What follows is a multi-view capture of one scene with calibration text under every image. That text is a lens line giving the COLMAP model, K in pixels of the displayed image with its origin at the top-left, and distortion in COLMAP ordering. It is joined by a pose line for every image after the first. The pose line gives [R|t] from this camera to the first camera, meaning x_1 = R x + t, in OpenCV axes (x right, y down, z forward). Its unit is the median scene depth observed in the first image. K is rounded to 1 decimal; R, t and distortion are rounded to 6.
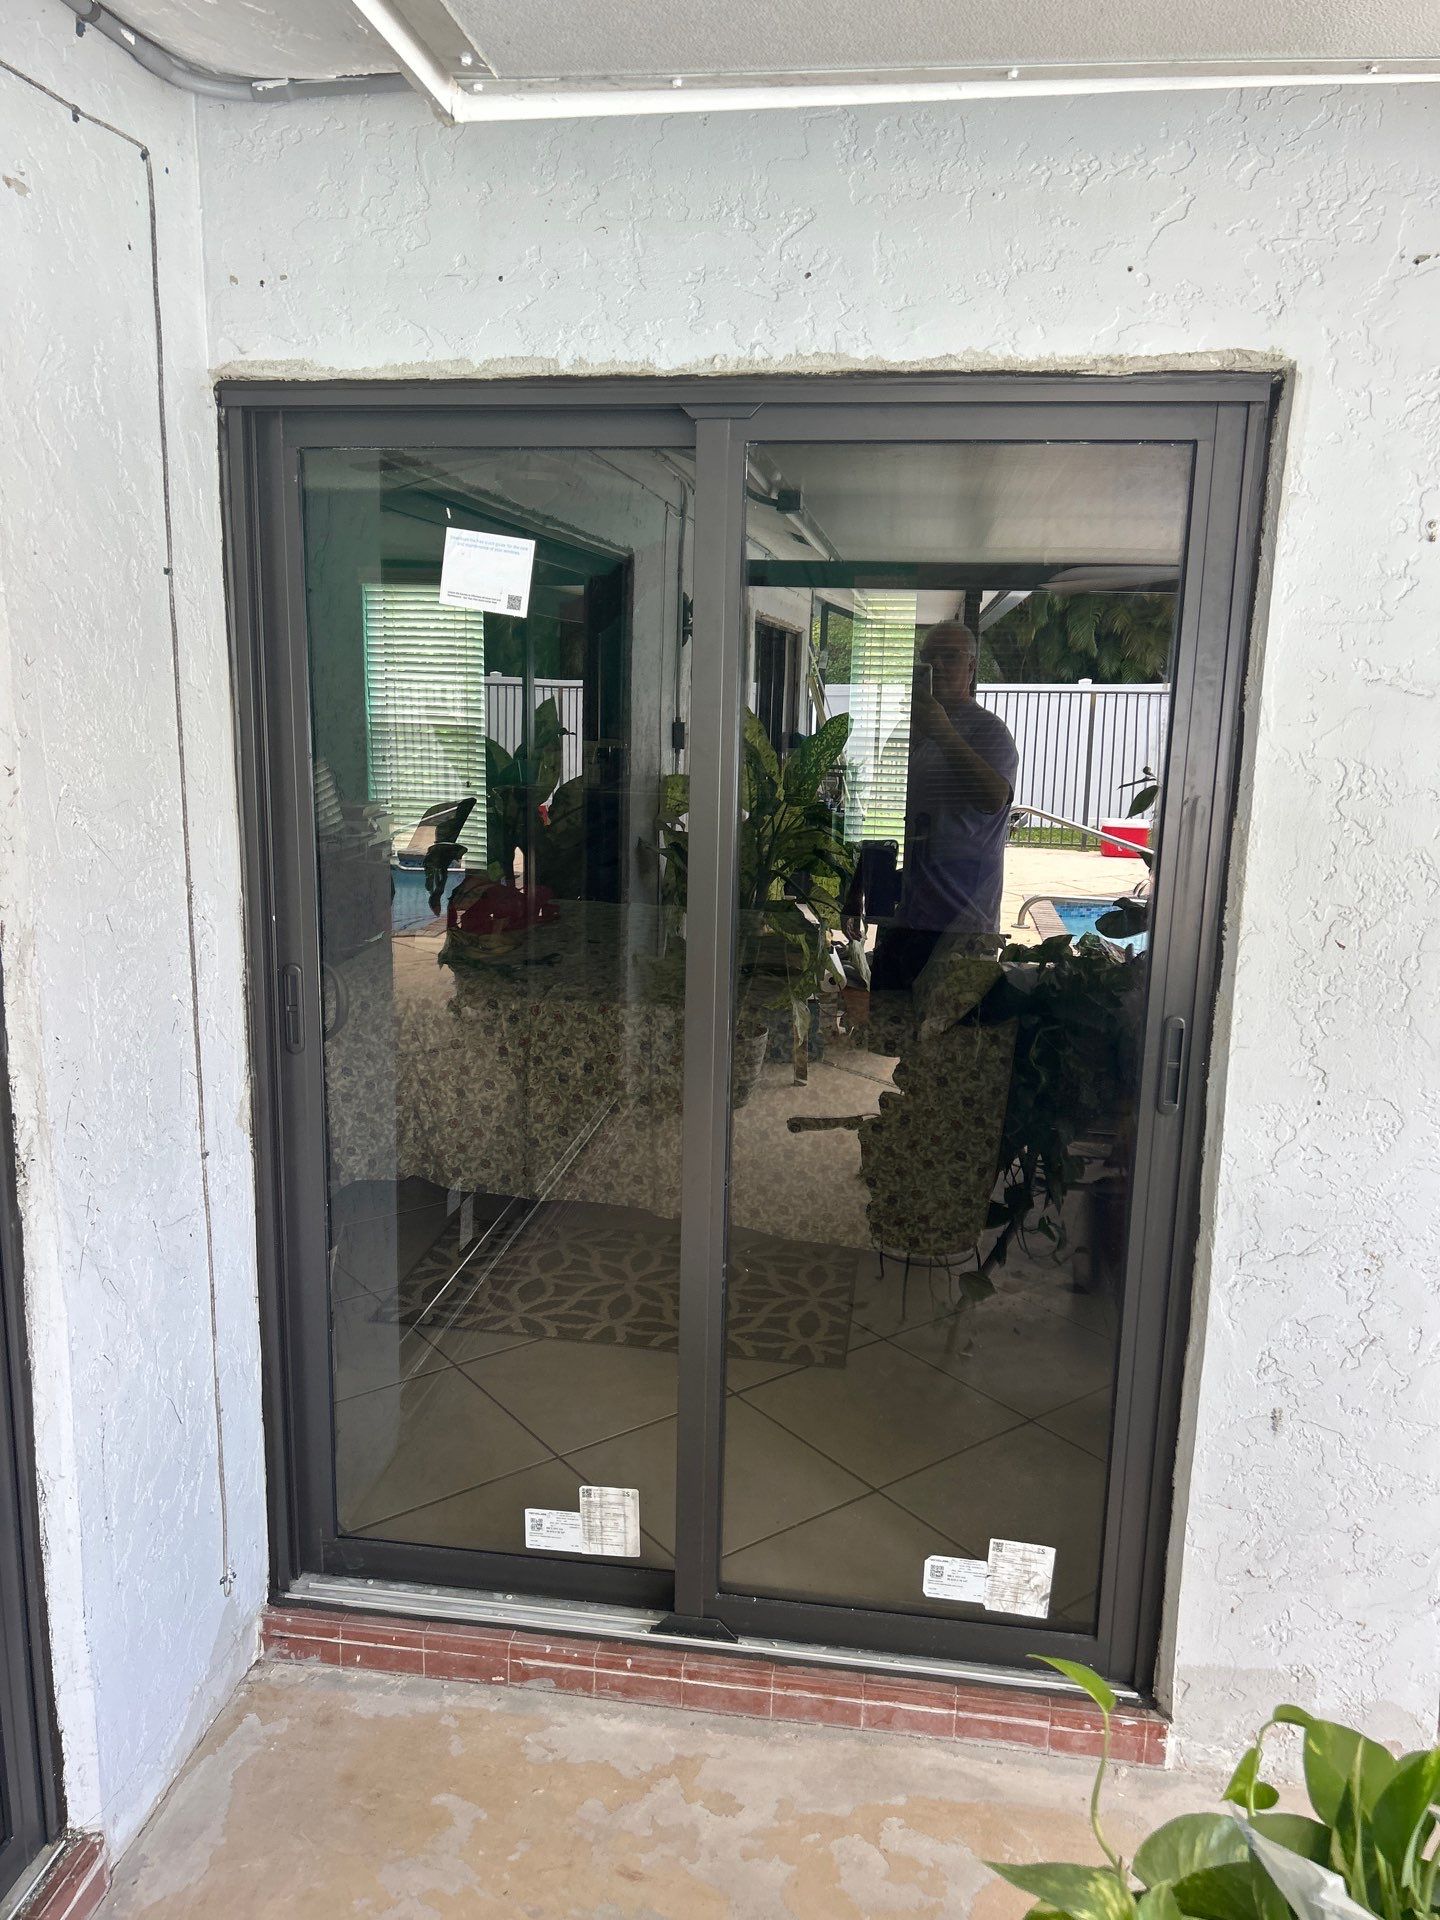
lens RADIAL K [[1436.4, 0, 716.4], [0, 1436.4, 963.0], [0, 0, 1]] dist [0.035755, -0.030842]
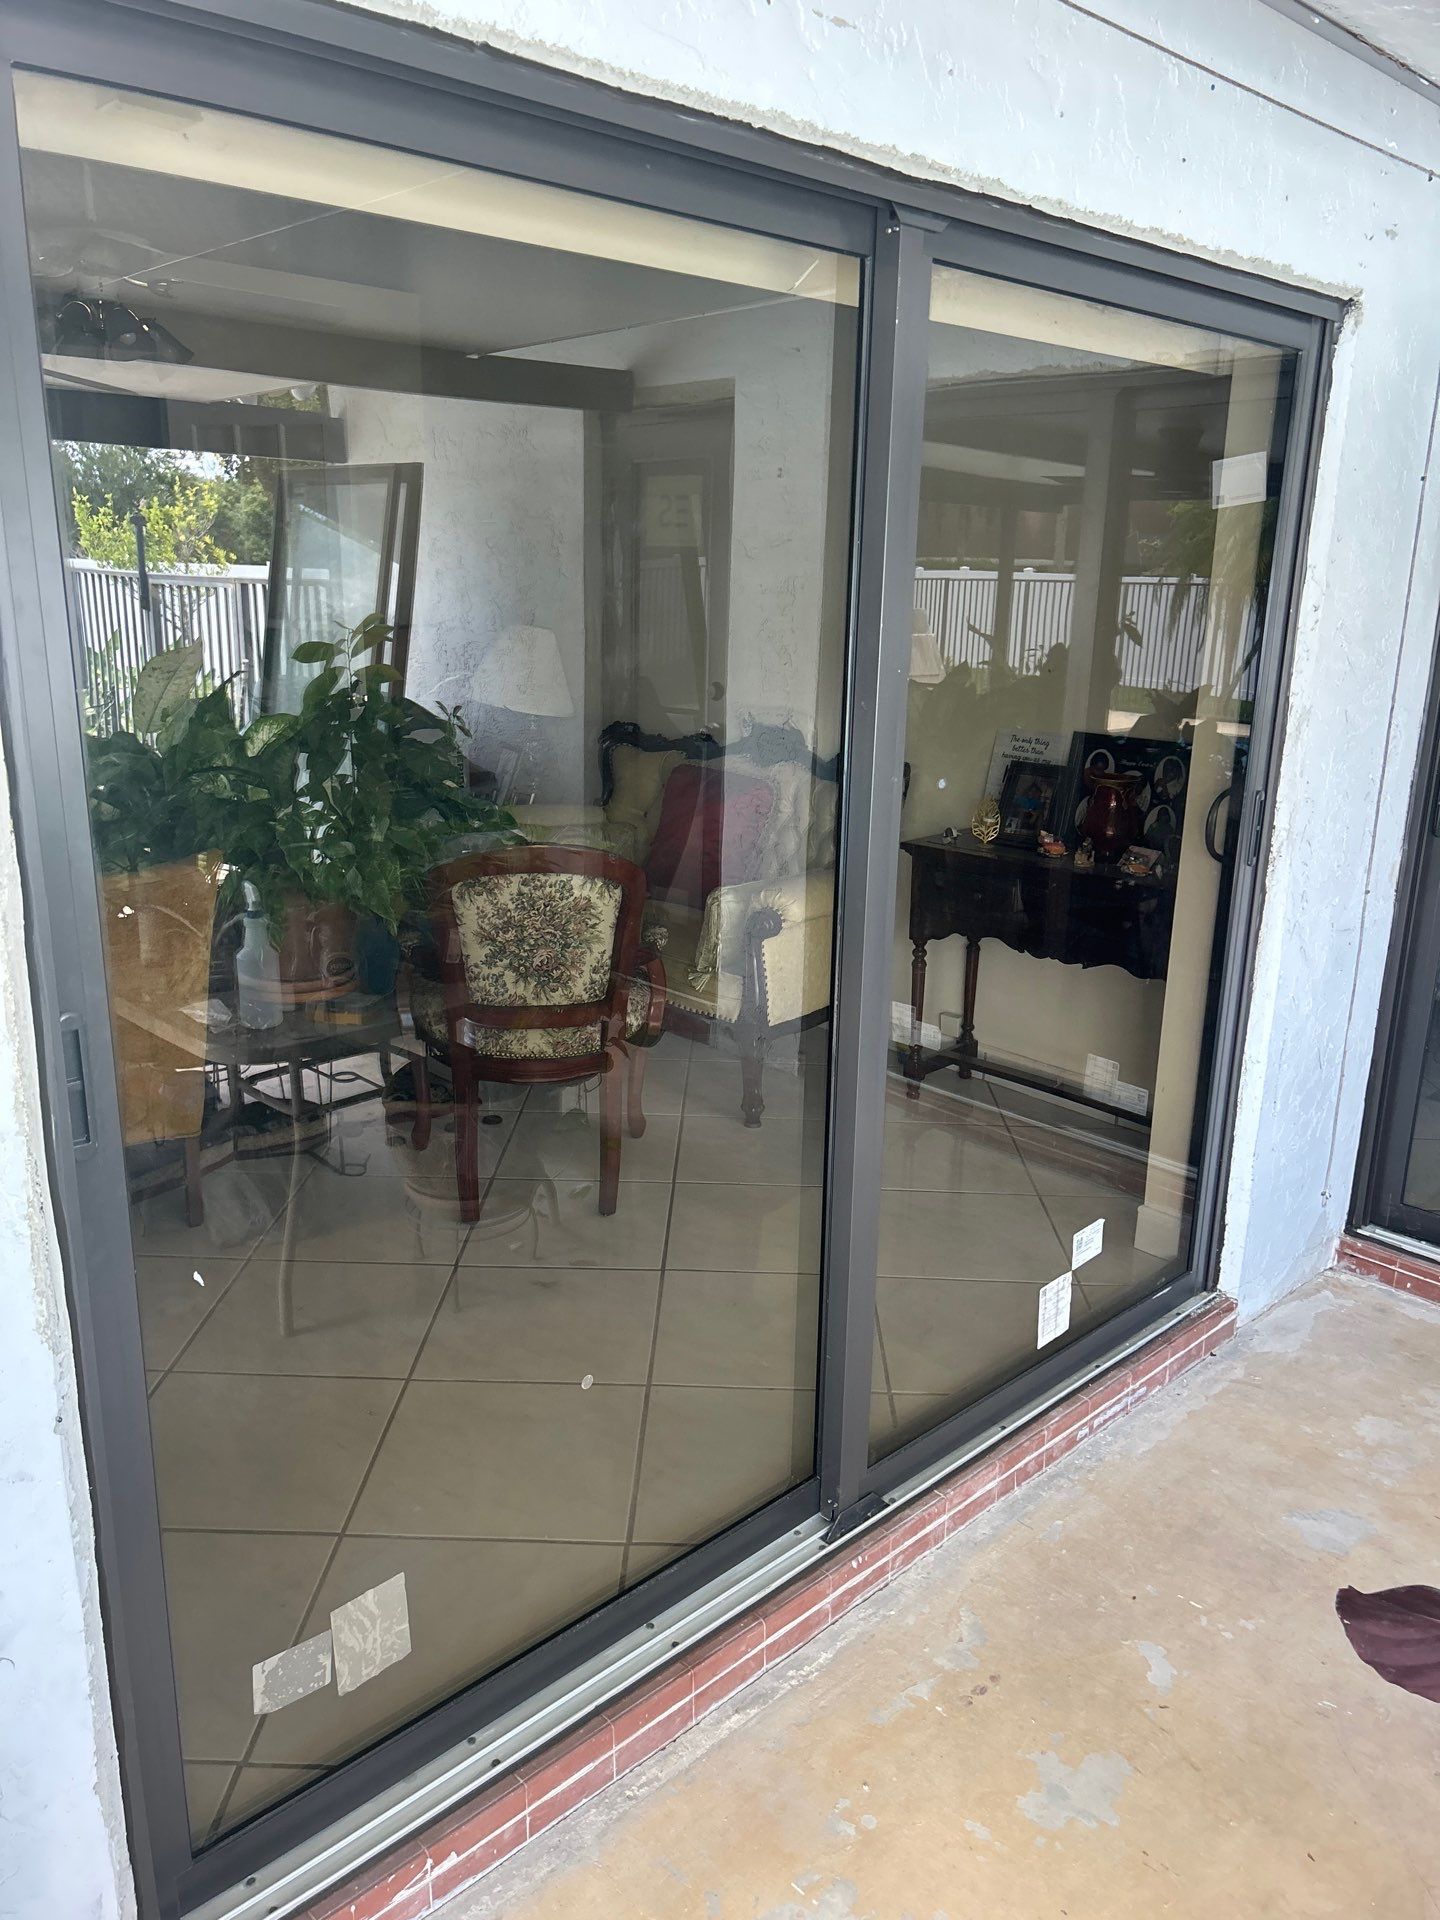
lens RADIAL K [[1436.4, 0, 720.2], [0, 1436.4, 967.0], [0, 0, 1]] dist [0.035755, -0.030842]
pose [[0.778595, 0.160650, -0.606614, 0.026169], [-0.127658, 0.987010, 0.097540, 0.129386], [0.614404, 0.001495, 0.788990, -0.466149]]
